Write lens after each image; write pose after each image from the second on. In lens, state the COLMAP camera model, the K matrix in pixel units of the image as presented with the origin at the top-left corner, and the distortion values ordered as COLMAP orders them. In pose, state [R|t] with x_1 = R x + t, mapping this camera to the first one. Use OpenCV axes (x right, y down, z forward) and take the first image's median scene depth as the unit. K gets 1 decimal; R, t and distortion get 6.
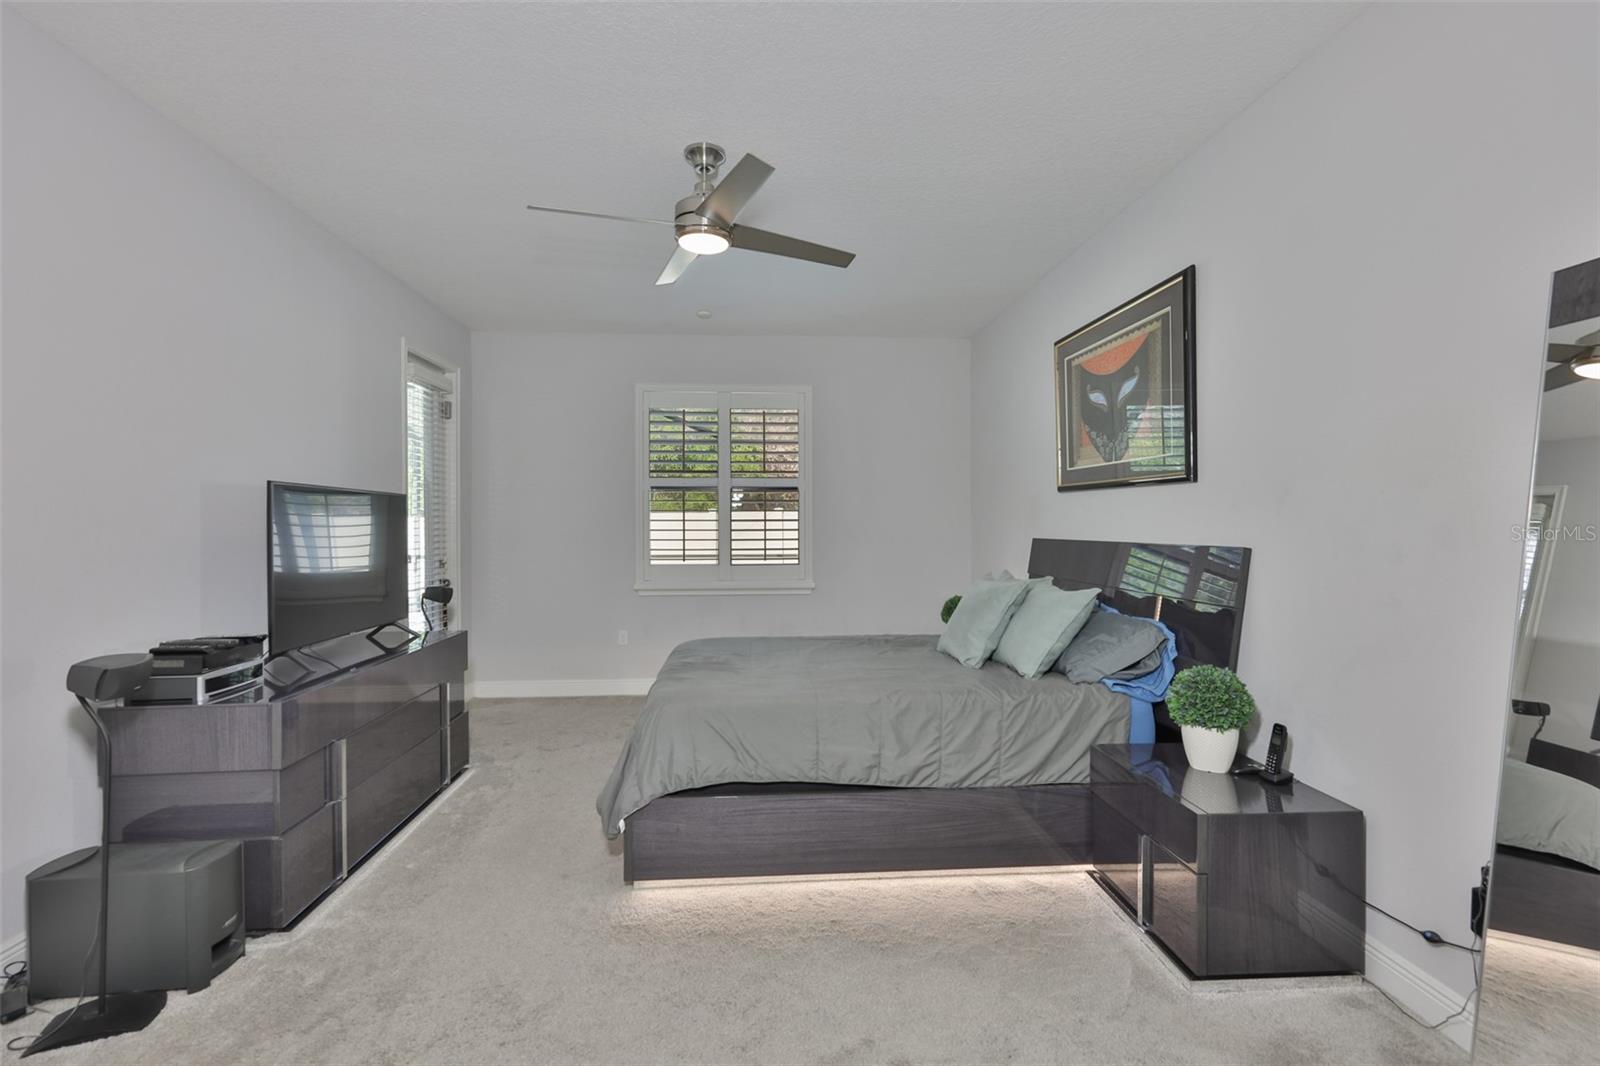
lens RADIAL K [[730.0, 0, 795.9], [0, 730.0, 525.9], [0, 0, 1]] dist [-0.000487, 0.001286]
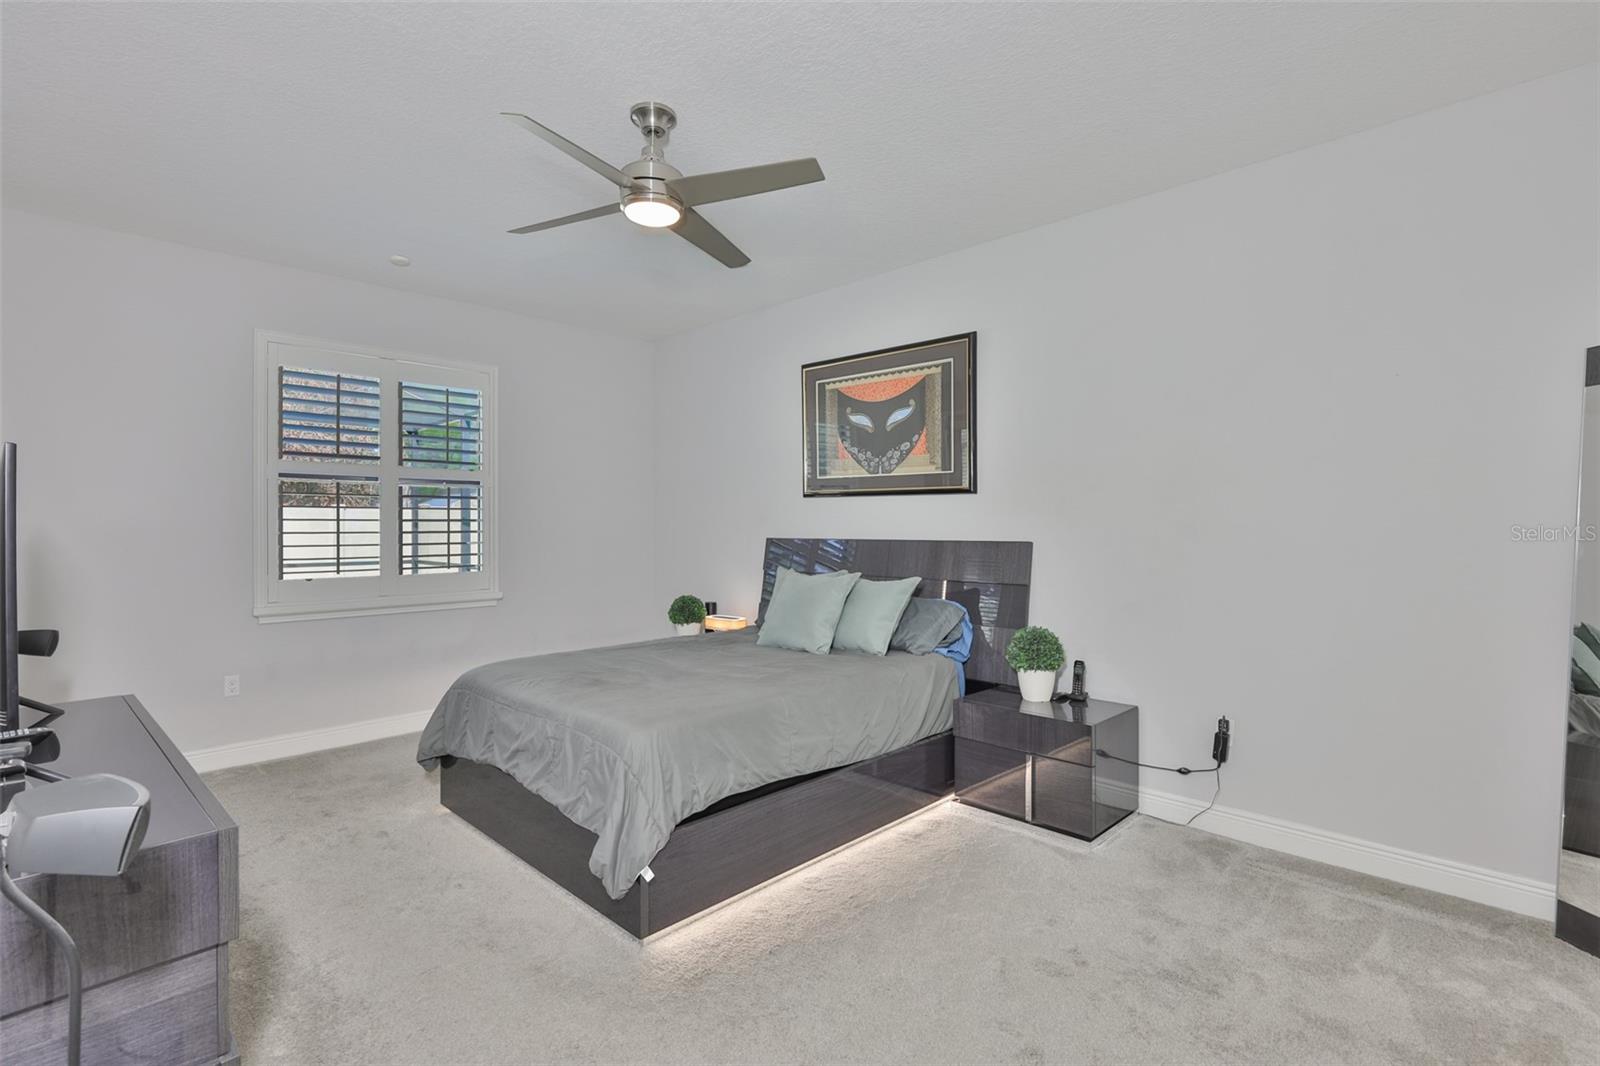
lens RADIAL K [[730.0, 0, 836.0], [0, 730.0, 523.1], [0, 0, 1]] dist [-0.000487, 0.001286]
pose [[0.750983, 0.003222, 0.660314, -0.485199], [0.000690, 0.999984, -0.005664, 0.000862], [-0.660321, 0.004709, 0.750968, 0.153180]]
